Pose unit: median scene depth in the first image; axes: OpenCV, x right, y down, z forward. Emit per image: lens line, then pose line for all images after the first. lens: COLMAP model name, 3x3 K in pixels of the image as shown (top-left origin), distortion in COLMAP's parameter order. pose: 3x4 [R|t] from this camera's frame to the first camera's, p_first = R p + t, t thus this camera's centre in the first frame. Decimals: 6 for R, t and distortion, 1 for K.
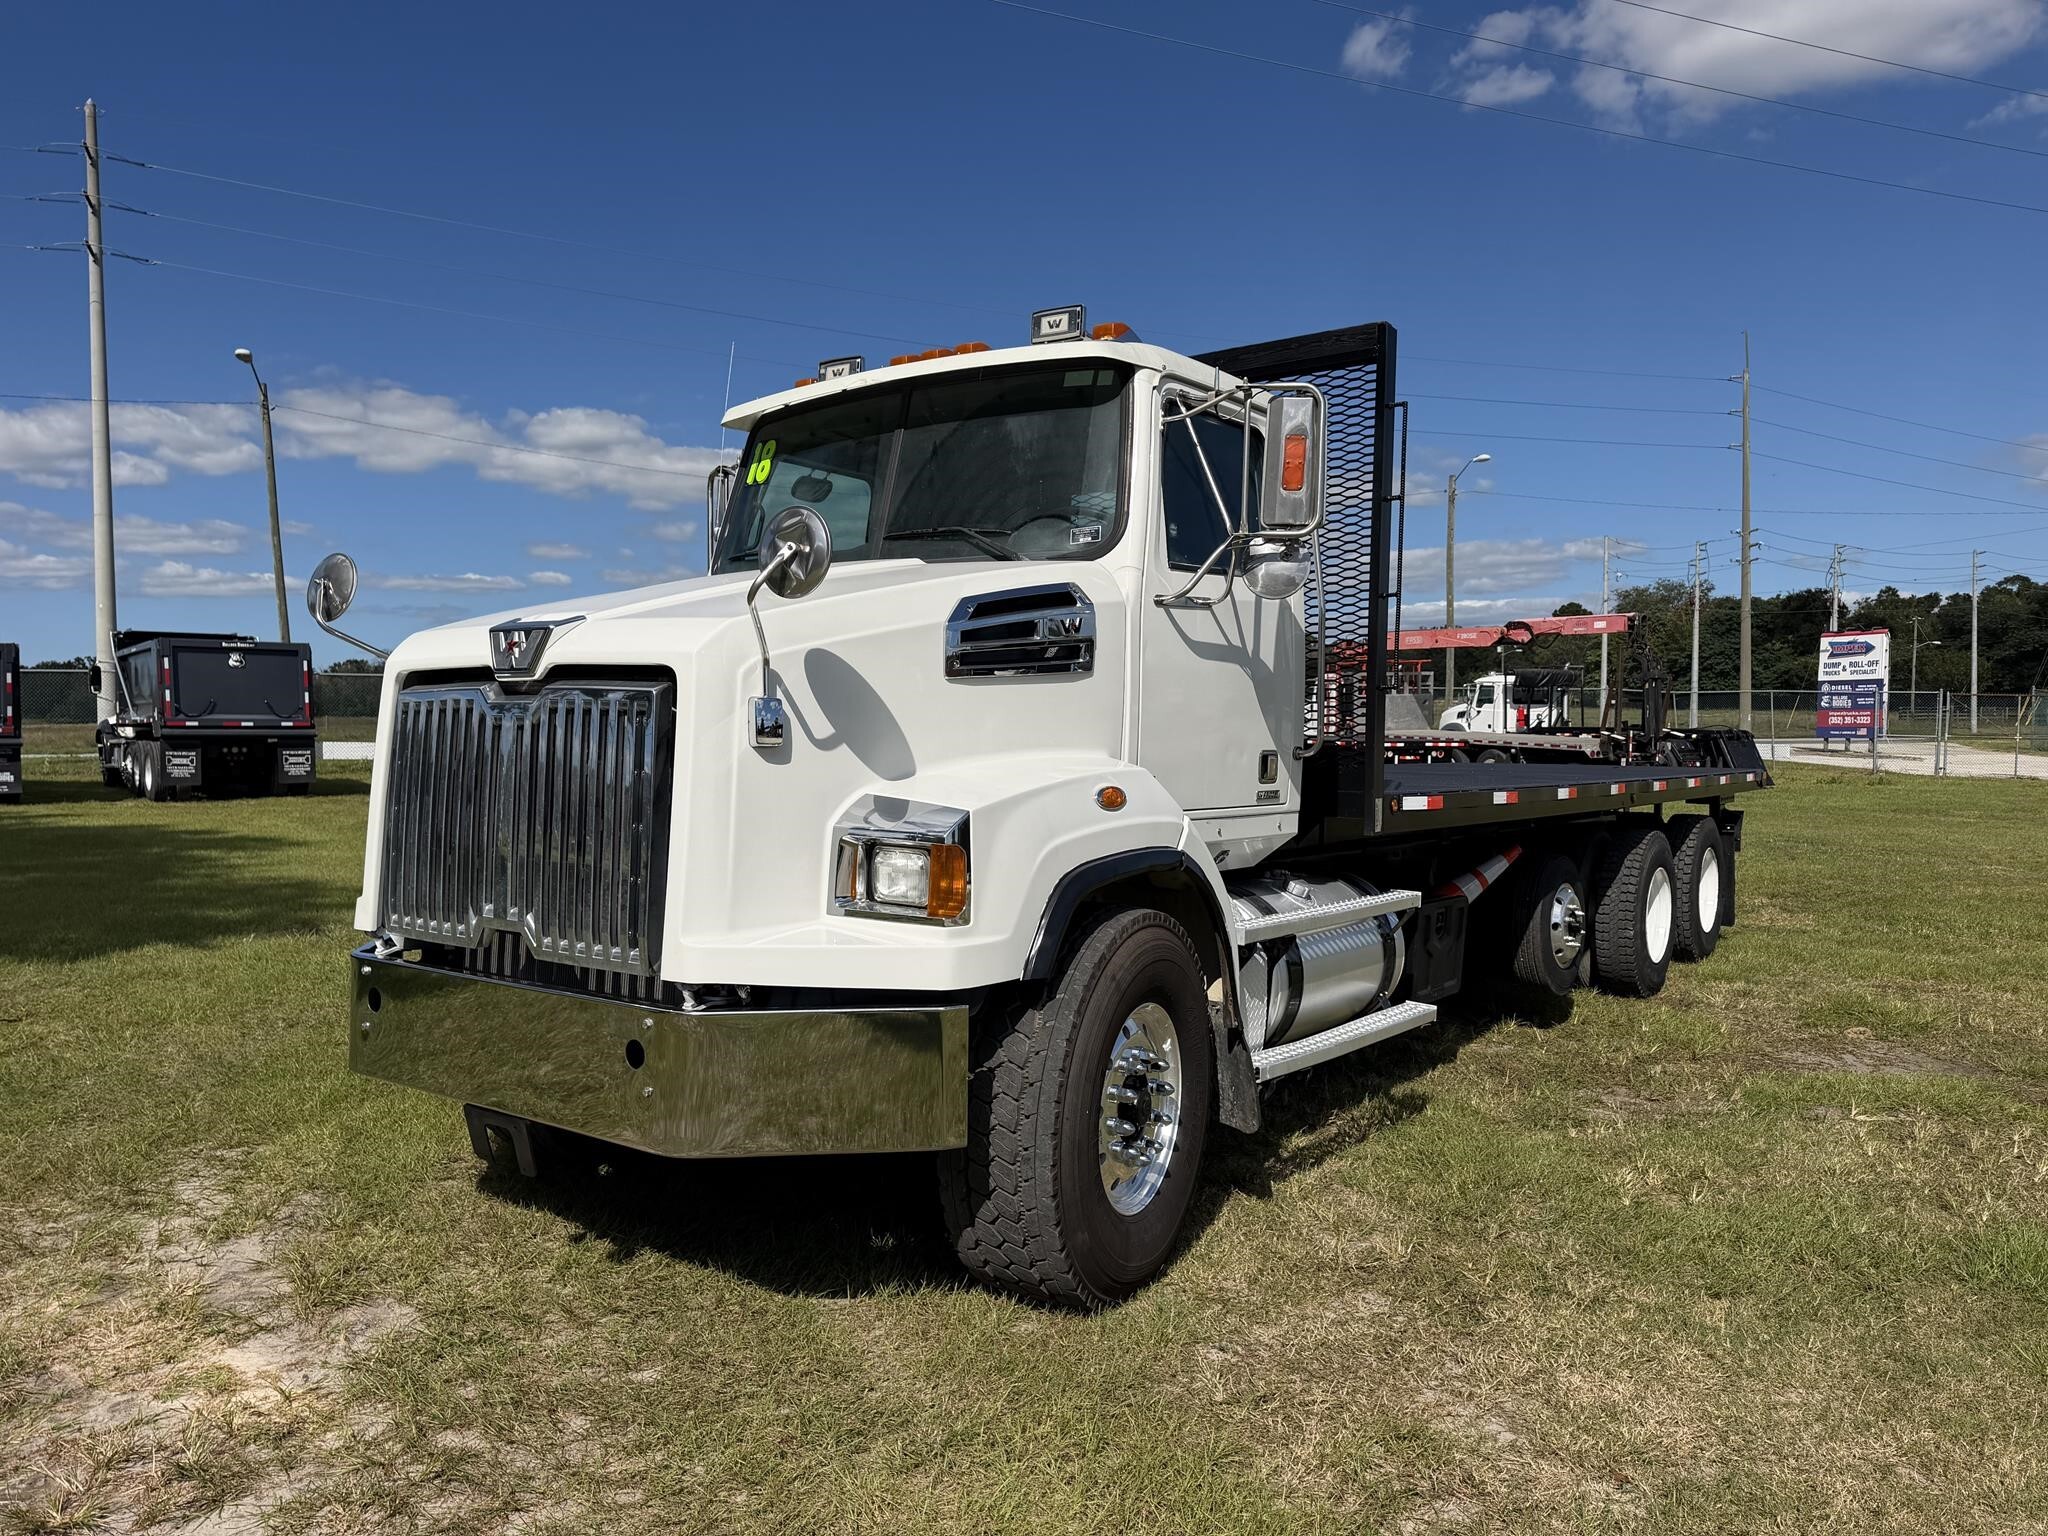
lens RADIAL K [[1470.6, 0, 1016.5], [0, 1470.6, 804.4], [0, 0, 1]] dist [0.094754, -0.134696]
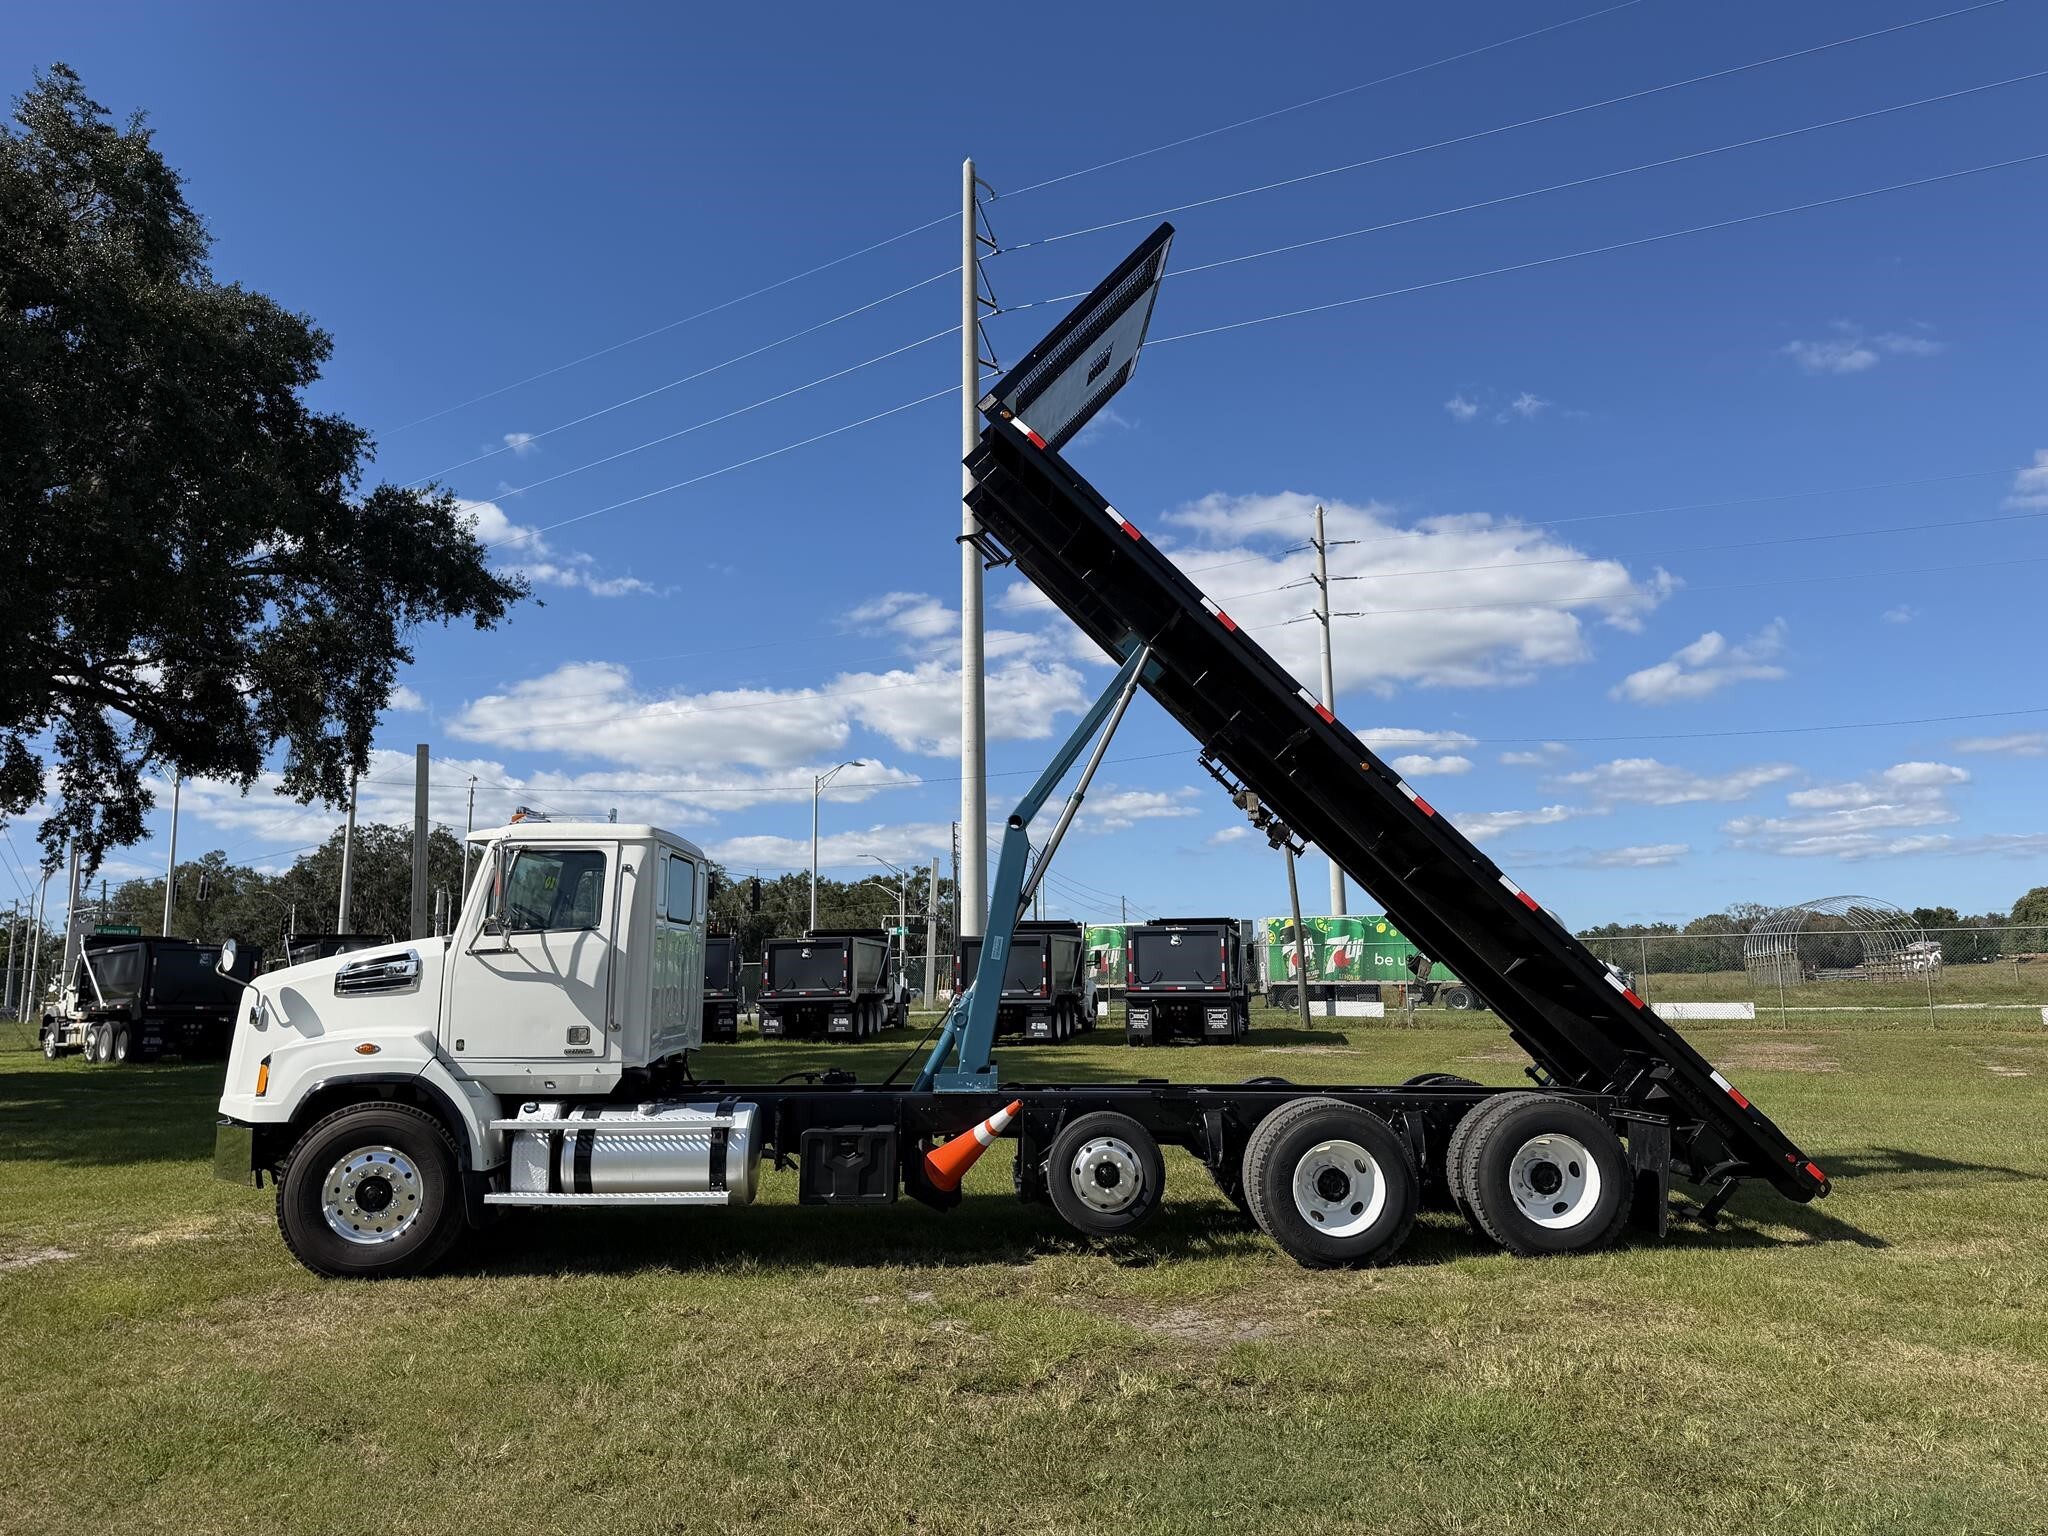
lens RADIAL K [[1418.8, 0, 919.4], [0, 1418.8, 839.0], [0, 0, 1]] dist [0.076343, -0.001356]
pose [[0.602458, -0.090797, -0.792969, 1.886316], [-0.029132, 0.990345, -0.135530, -0.039695], [0.797619, 0.104753, 0.593996, 0.270981]]
